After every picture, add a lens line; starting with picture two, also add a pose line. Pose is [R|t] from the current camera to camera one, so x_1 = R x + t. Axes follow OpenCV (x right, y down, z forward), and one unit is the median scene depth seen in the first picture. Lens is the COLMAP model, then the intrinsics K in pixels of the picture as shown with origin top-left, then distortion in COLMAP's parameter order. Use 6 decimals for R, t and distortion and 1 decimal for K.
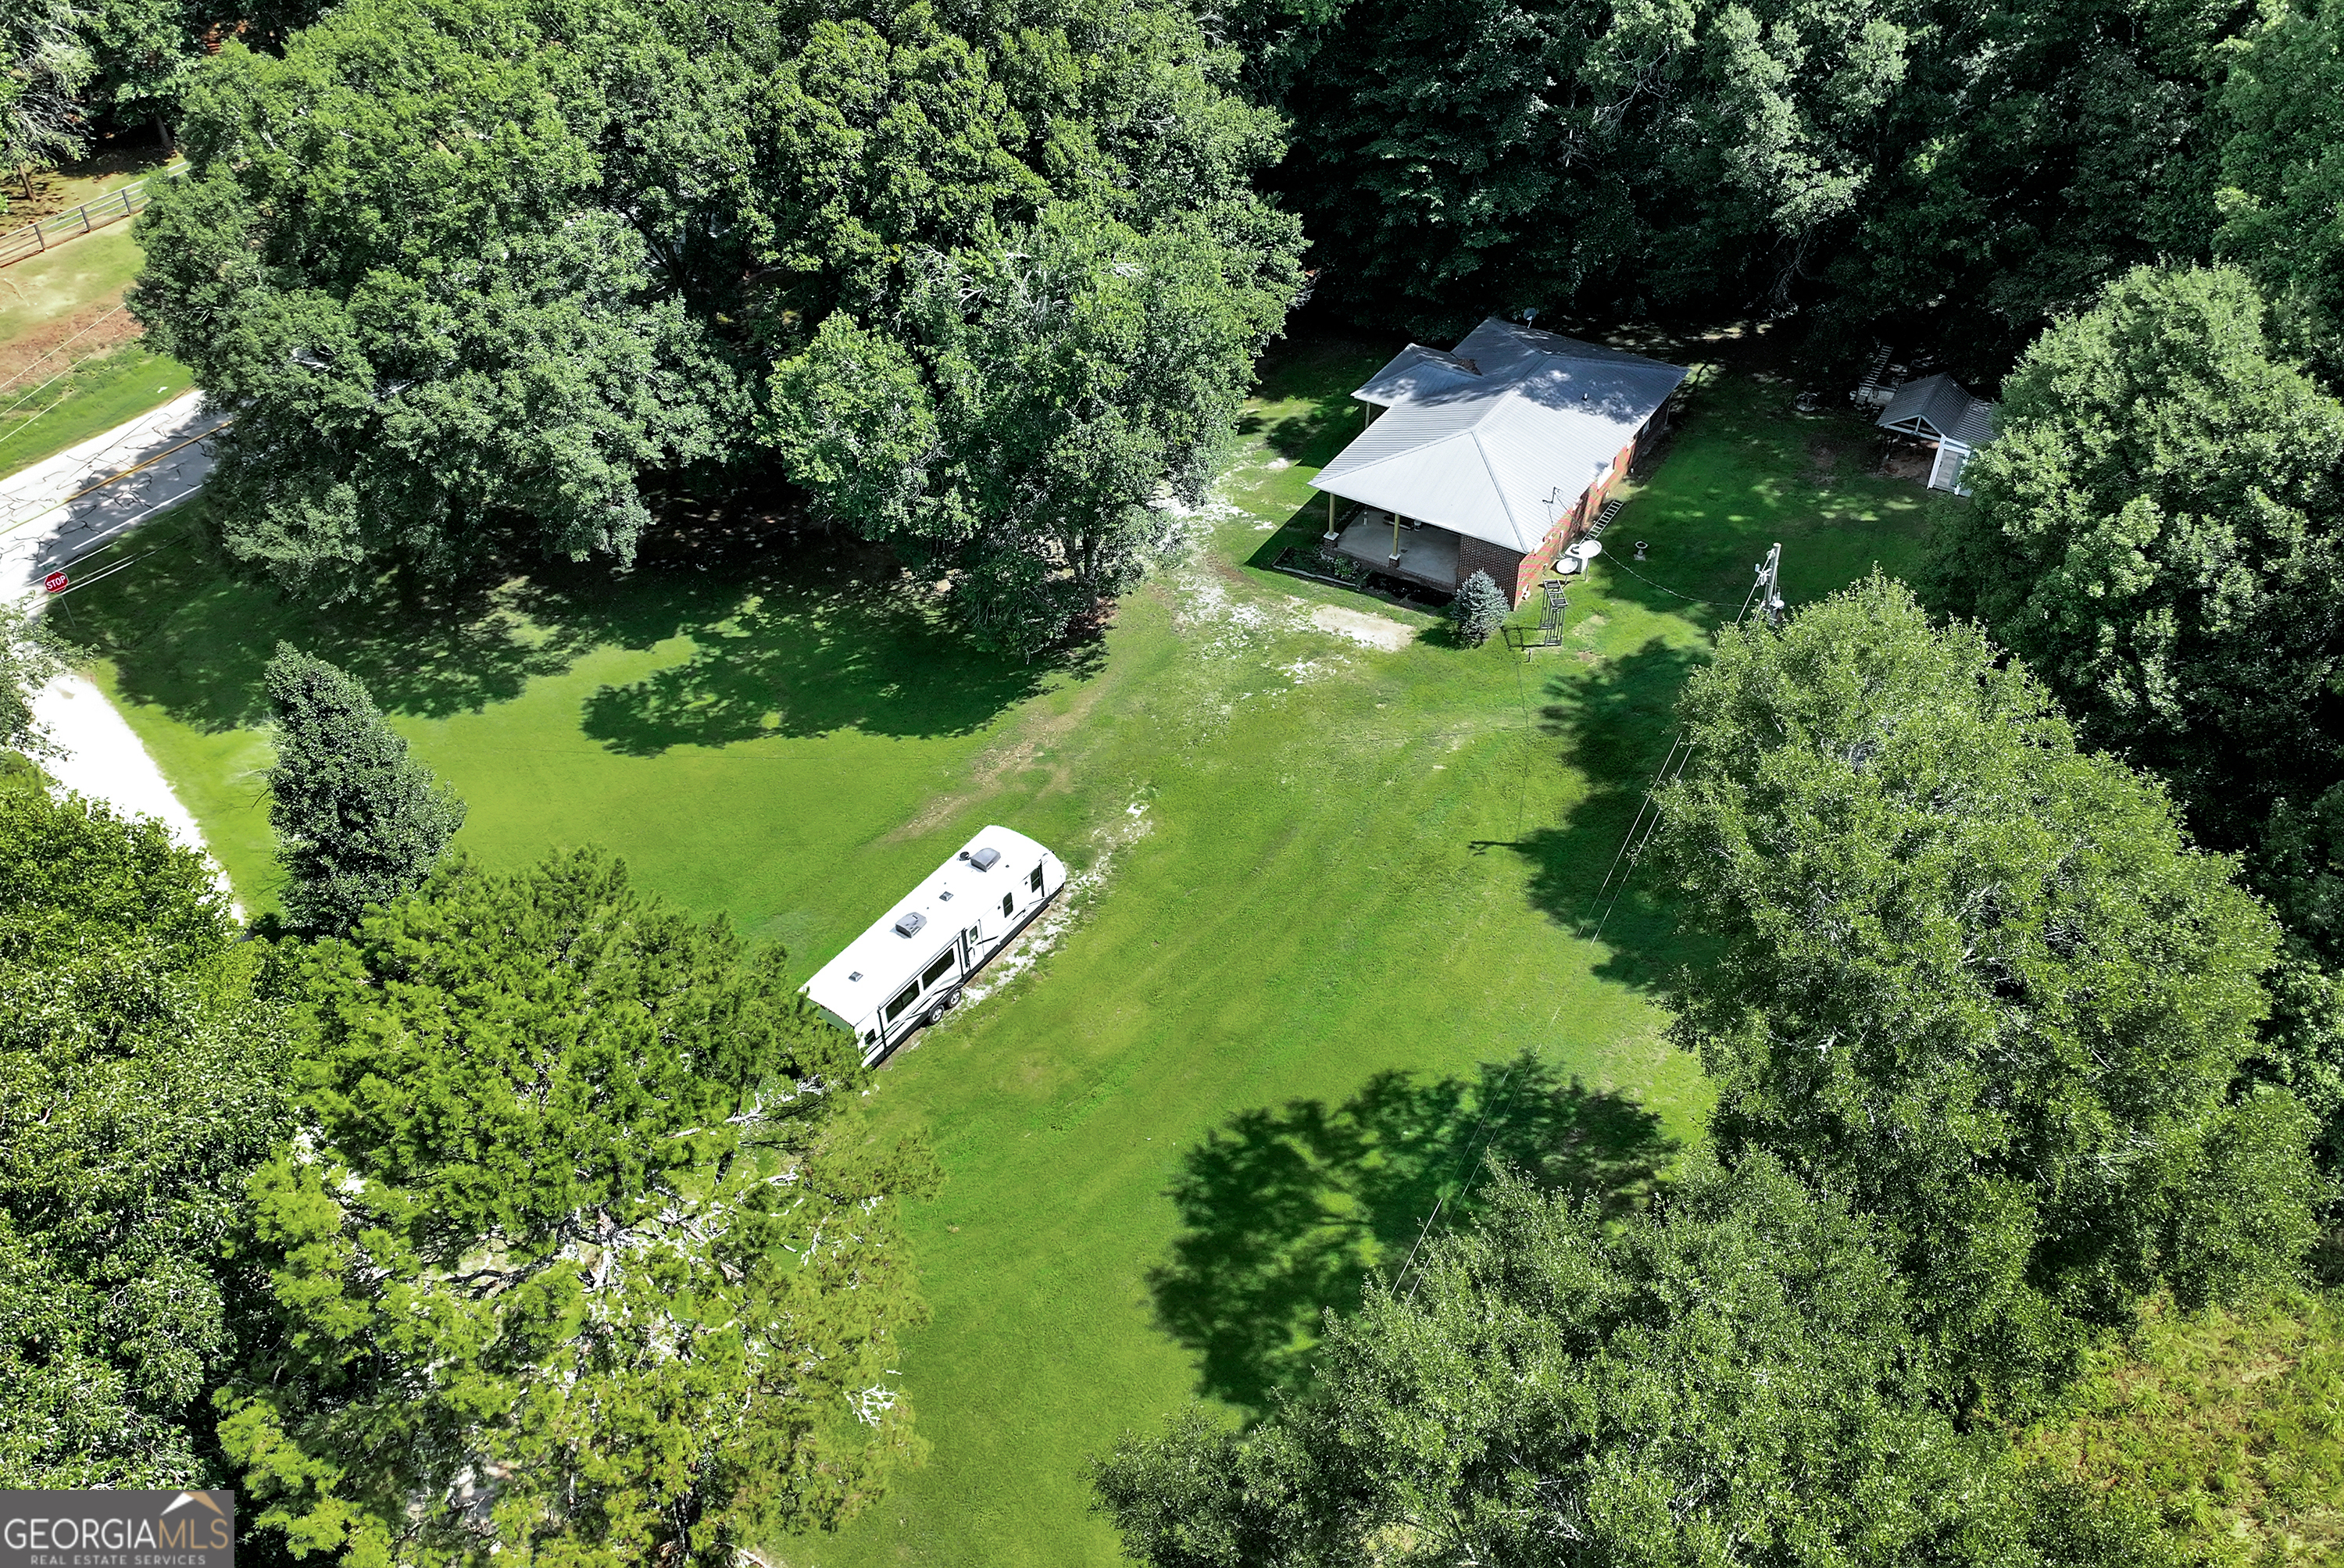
lens RADIAL K [[2011.8, 0, 1168.1], [0, 2011.8, 776.6], [0, 0, 1]] dist [0.011366, -0.009122]
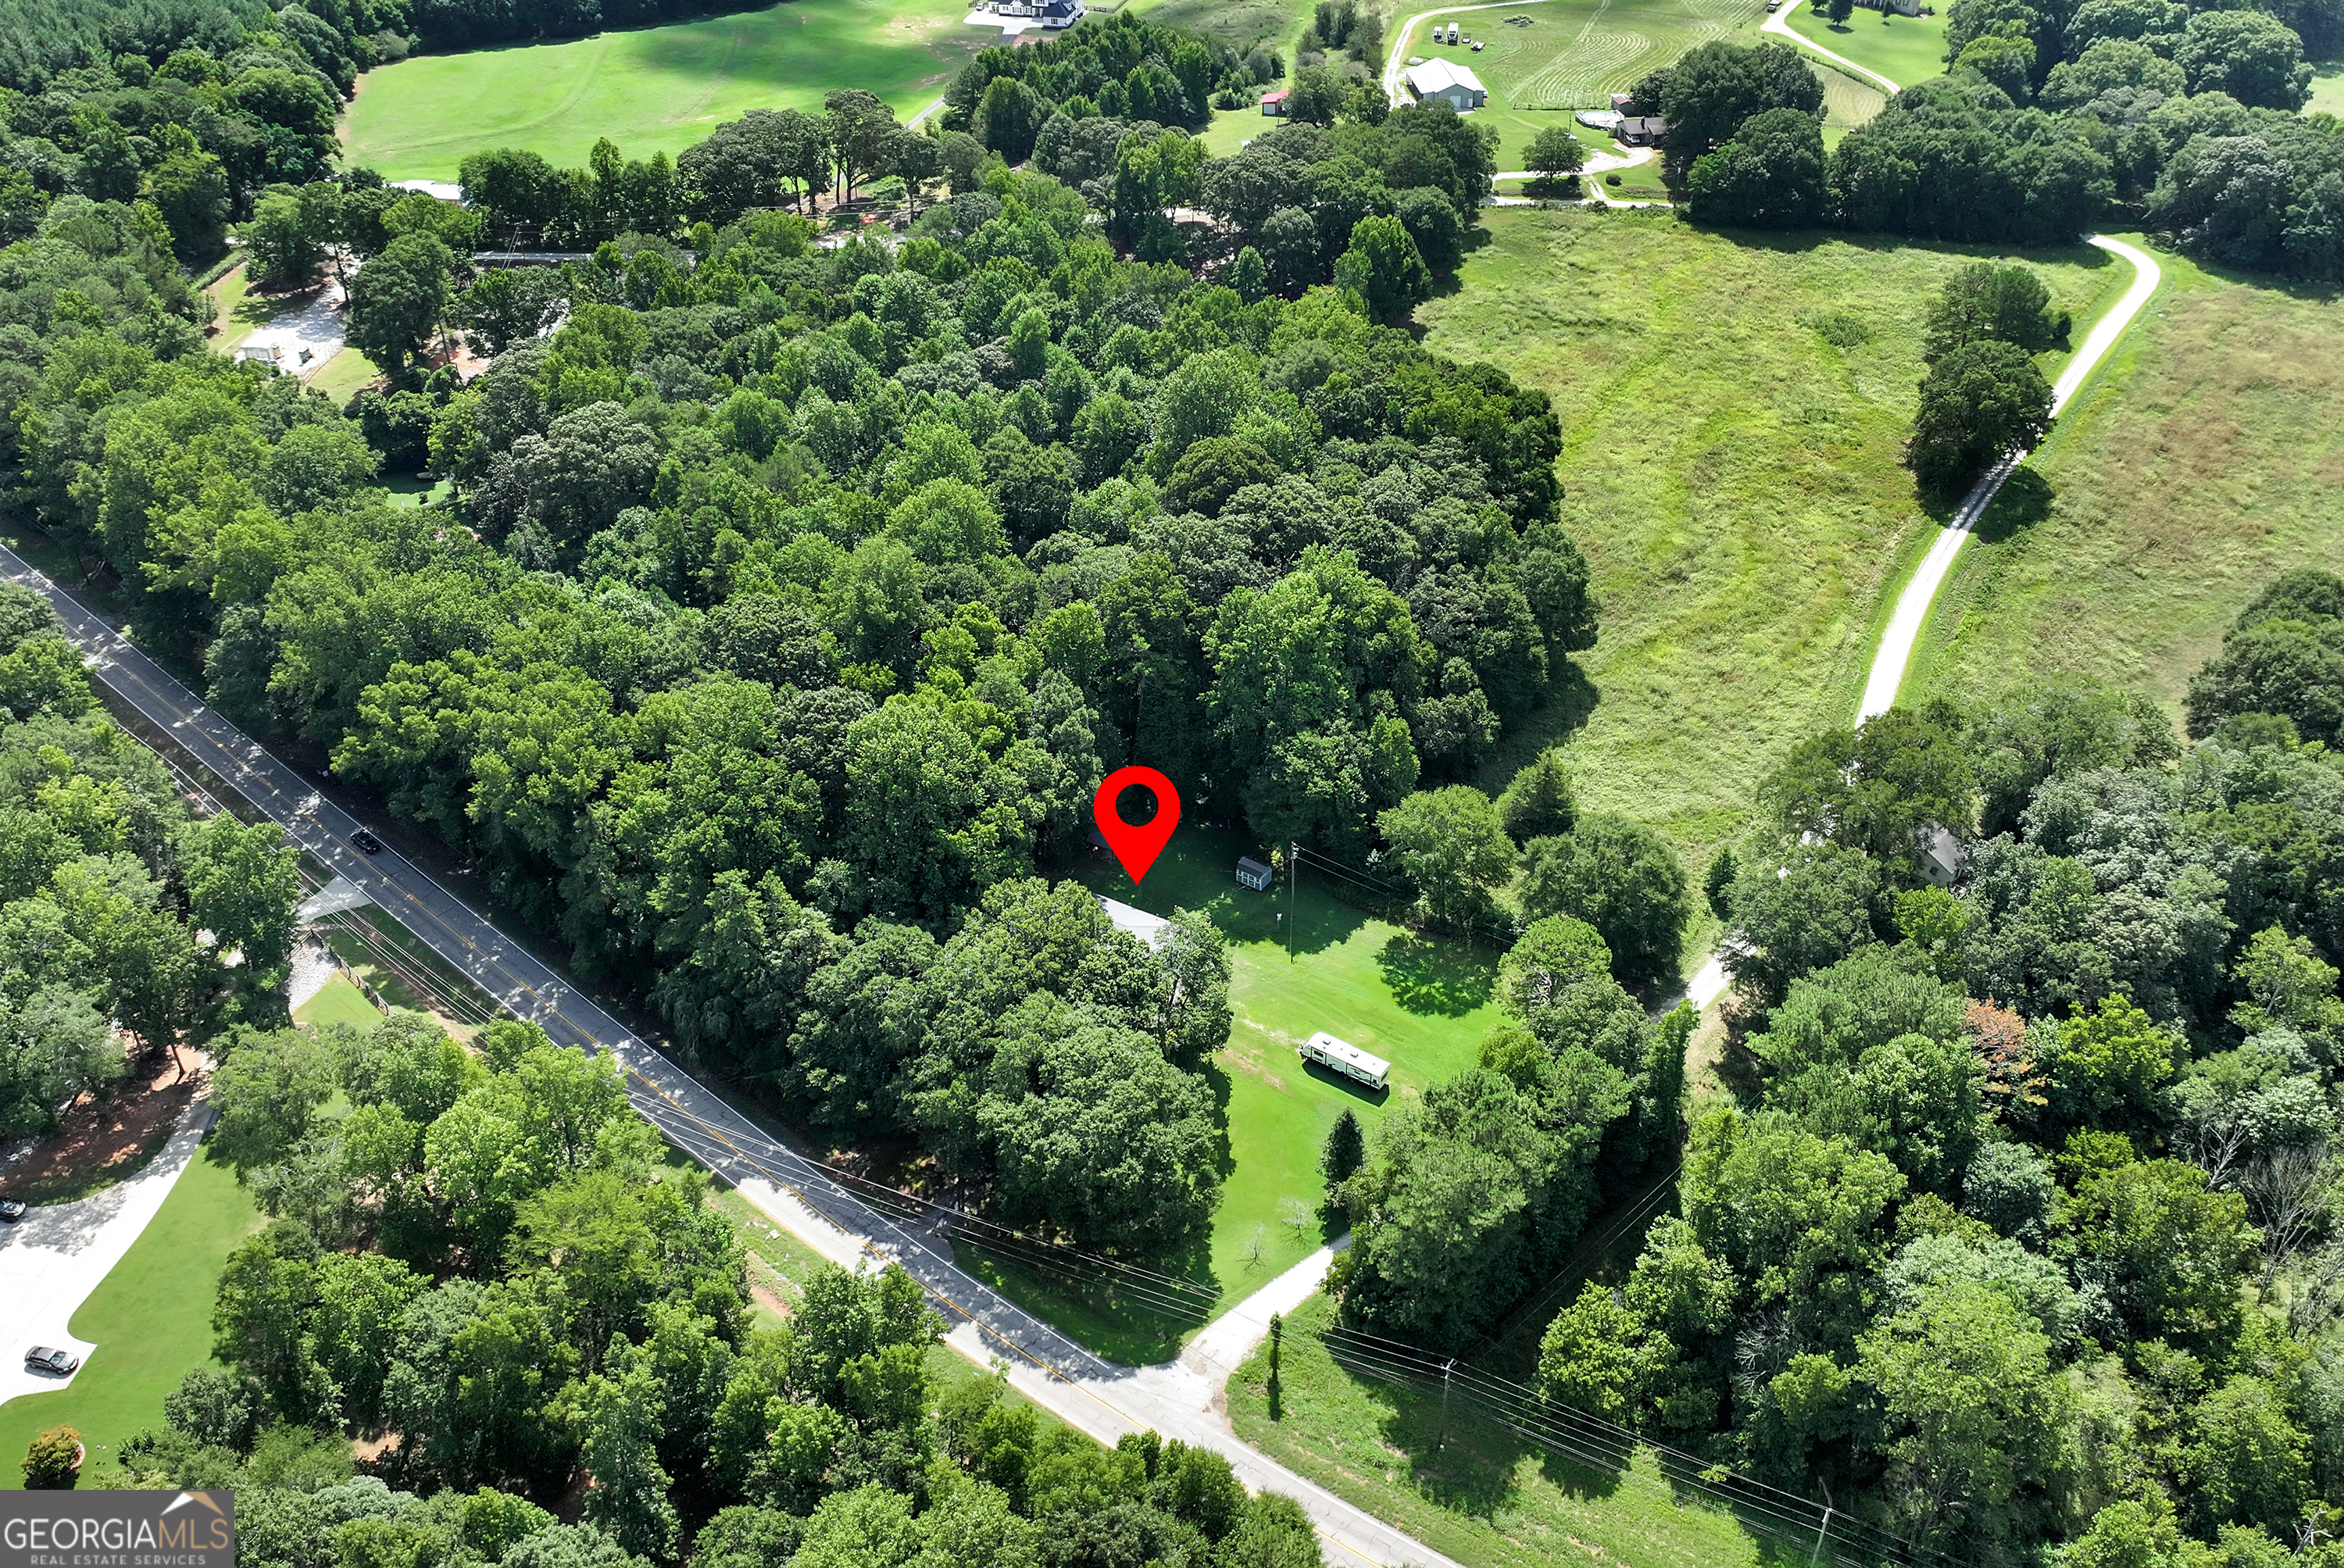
lens RADIAL K [[2011.8, 0, 1242.5], [0, 2011.8, 717.3], [0, 0, 1]] dist [0.011366, -0.009122]
pose [[-0.051838, -0.534236, 0.843744, -2.440611], [0.631965, 0.636644, 0.441933, -1.747883], [-0.773262, 0.556125, 0.304616, -0.238608]]
